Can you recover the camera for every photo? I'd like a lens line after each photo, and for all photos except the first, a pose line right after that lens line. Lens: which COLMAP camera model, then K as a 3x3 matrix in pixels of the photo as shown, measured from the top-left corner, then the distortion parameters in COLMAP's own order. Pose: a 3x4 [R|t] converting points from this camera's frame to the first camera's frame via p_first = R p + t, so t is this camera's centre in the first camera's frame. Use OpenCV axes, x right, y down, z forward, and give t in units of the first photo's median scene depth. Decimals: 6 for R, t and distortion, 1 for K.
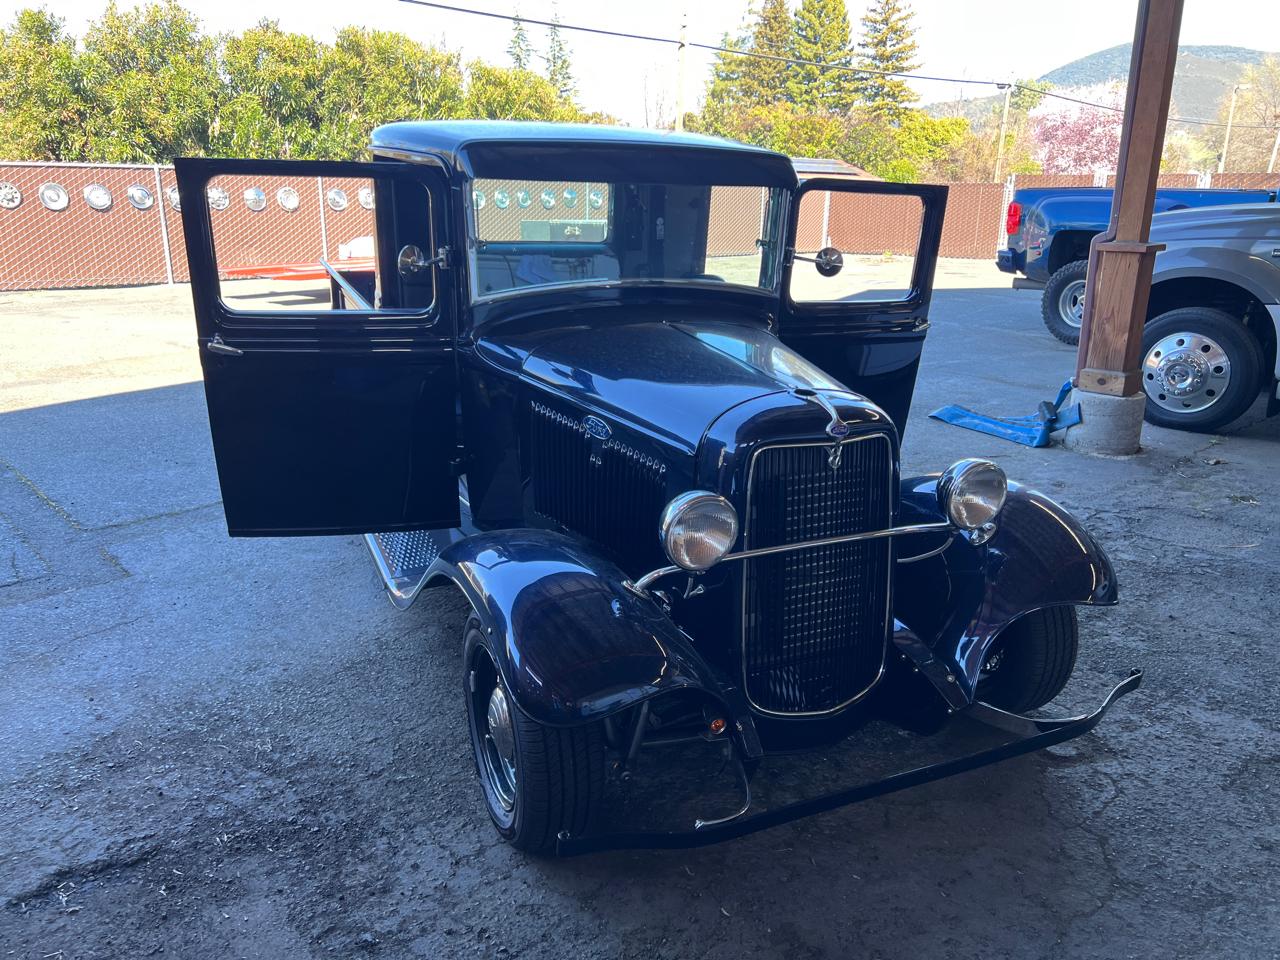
lens RADIAL K [[964.1, 0, 644.3], [0, 964.1, 479.2], [0, 0, 1]] dist [0.047291, -0.053138]
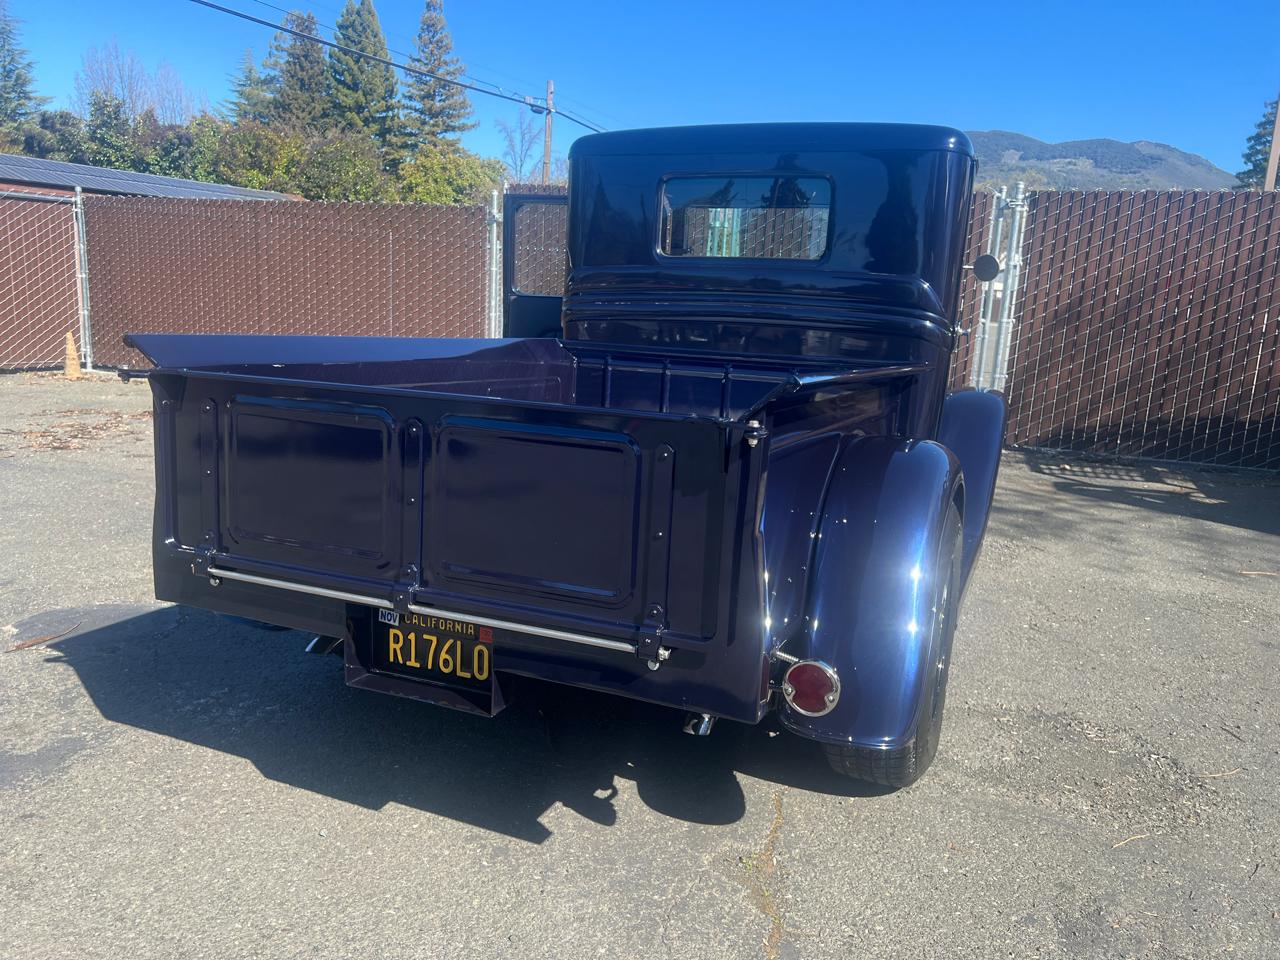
lens RADIAL K [[964.1, 0, 643.6], [0, 964.1, 483.7], [0, 0, 1]] dist [0.047291, -0.053138]
pose [[0.917832, -0.048393, 0.394008, 0.055458], [0.073712, 0.996057, -0.049374, -0.035668], [-0.390065, 0.074360, 0.917780, 0.129666]]
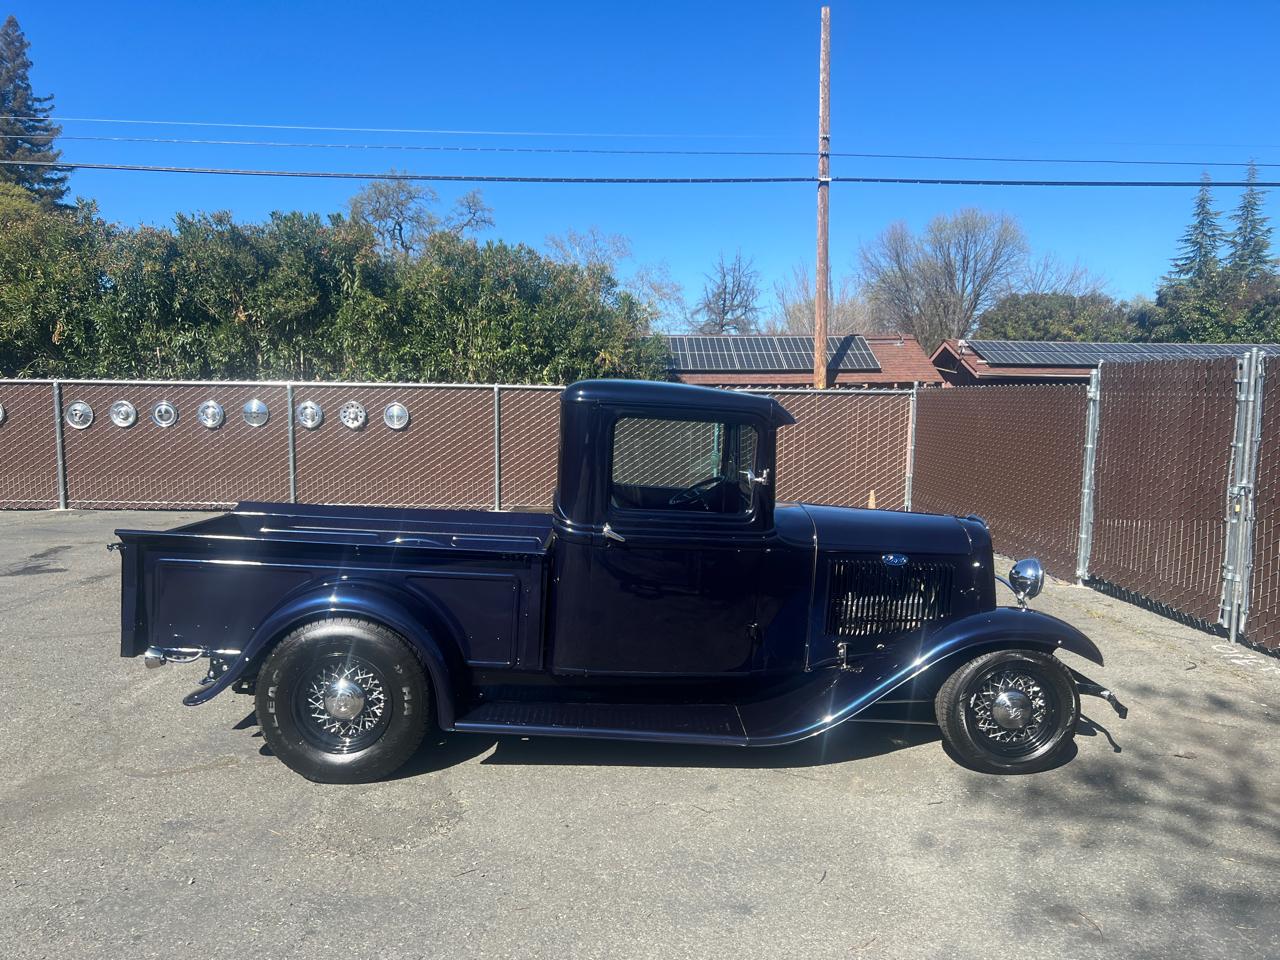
lens RADIAL K [[964.1, 0, 641.4], [0, 964.1, 486.6], [0, 0, 1]] dist [0.047291, -0.053138]
pose [[0.739473, 0.058730, -0.670619, 0.099526], [-0.188916, 0.974261, -0.122991, -0.038221], [0.646135, 0.217639, 0.731535, 0.126259]]
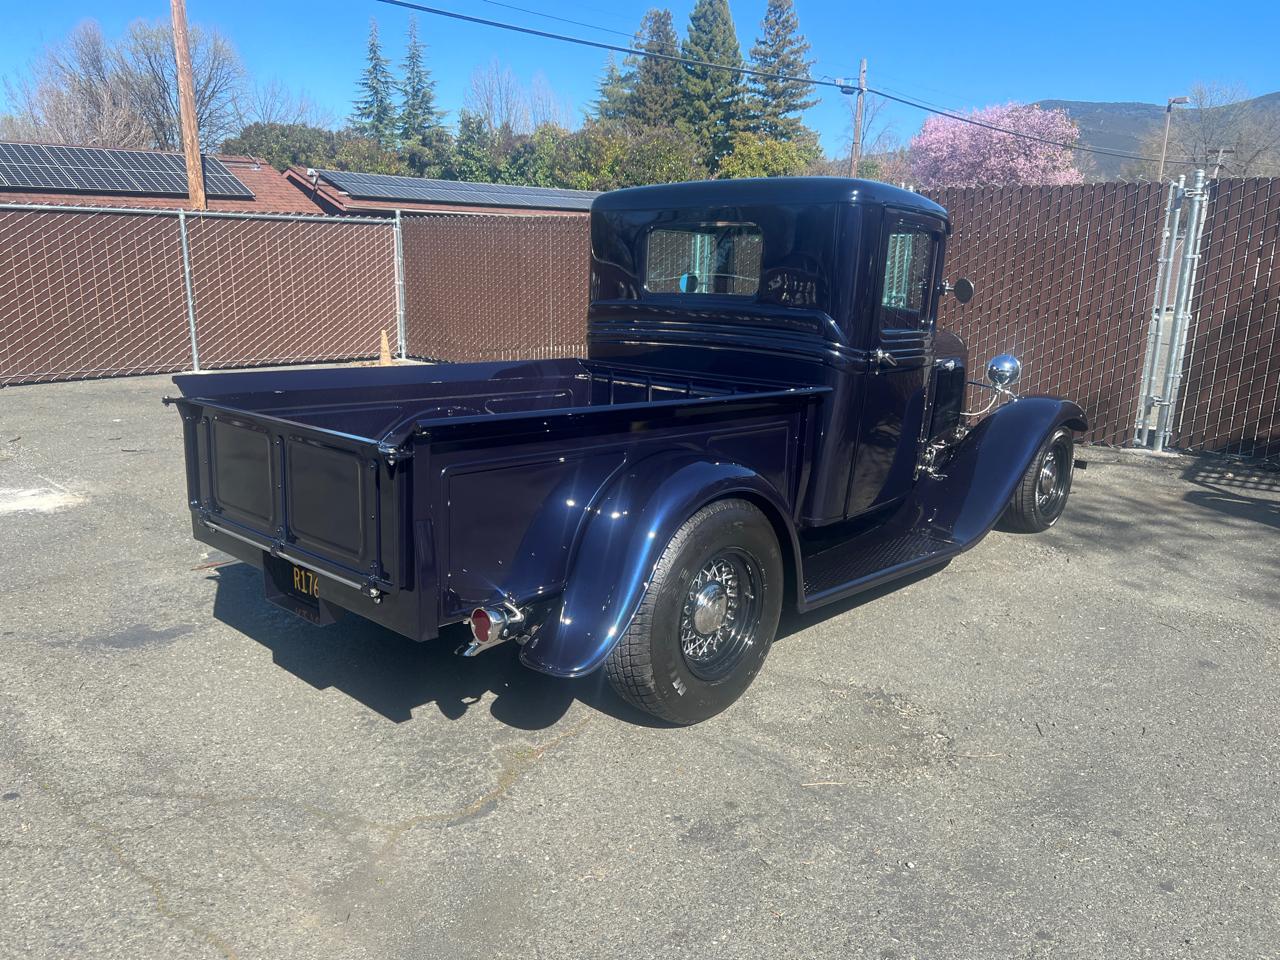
lens RADIAL K [[964.1, 0, 639.3], [0, 964.1, 479.6], [0, 0, 1]] dist [0.047291, -0.053138]
pose [[0.998439, -0.010707, 0.054818, 0.065456], [0.013182, 0.998901, -0.044984, -0.035392], [-0.054276, 0.045637, 0.997483, 0.120557]]
